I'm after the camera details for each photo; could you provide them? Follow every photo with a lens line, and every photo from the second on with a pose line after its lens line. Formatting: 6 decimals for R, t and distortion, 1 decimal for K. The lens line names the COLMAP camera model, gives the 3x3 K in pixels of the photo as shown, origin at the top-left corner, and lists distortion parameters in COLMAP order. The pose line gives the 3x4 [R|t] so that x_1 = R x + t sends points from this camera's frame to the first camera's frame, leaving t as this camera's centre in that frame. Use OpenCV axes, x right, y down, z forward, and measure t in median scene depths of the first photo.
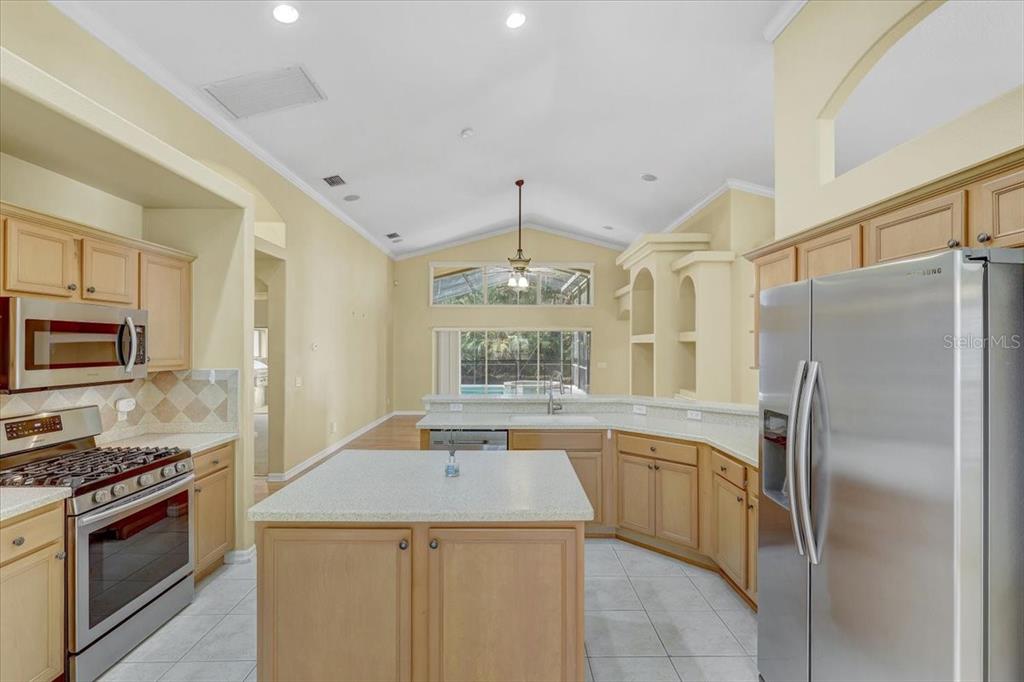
lens RADIAL K [[476.4, 0, 513.1], [0, 476.4, 342.5], [0, 0, 1]] dist [-0.001647, -0.000604]
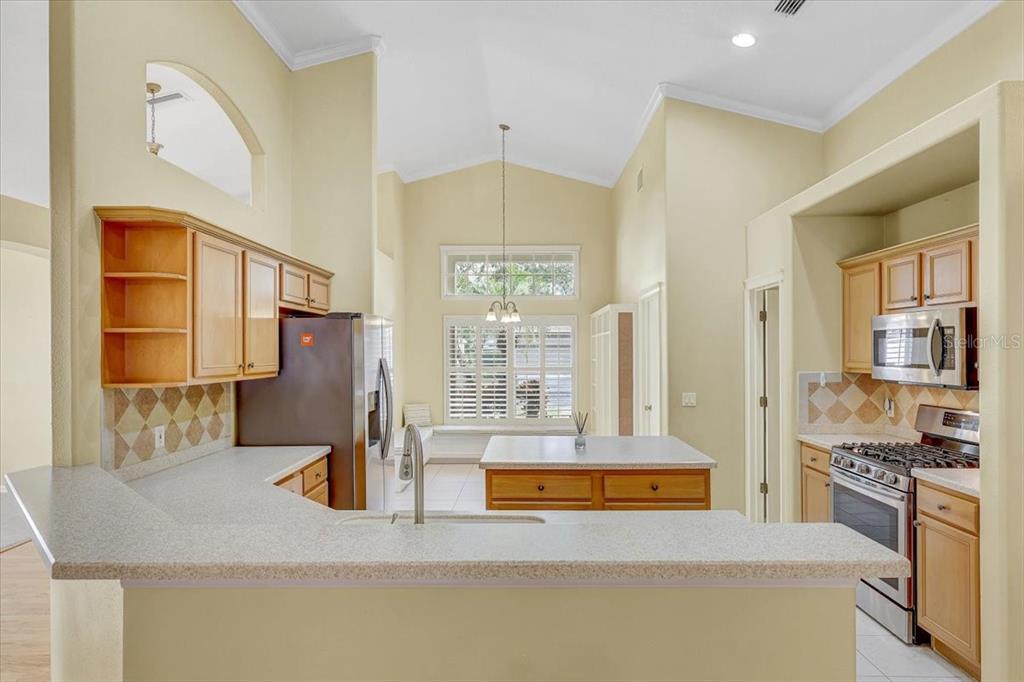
lens RADIAL K [[575.6, 0, 516.1], [0, 575.6, 346.7], [0, 0, 1]] dist [-0.001016, 0.000606]
pose [[-0.999516, 0.003238, 0.030944, 0.001943], [0.002986, 0.999962, -0.008196, 0.009338], [-0.030969, -0.008099, -0.999488, 2.242875]]
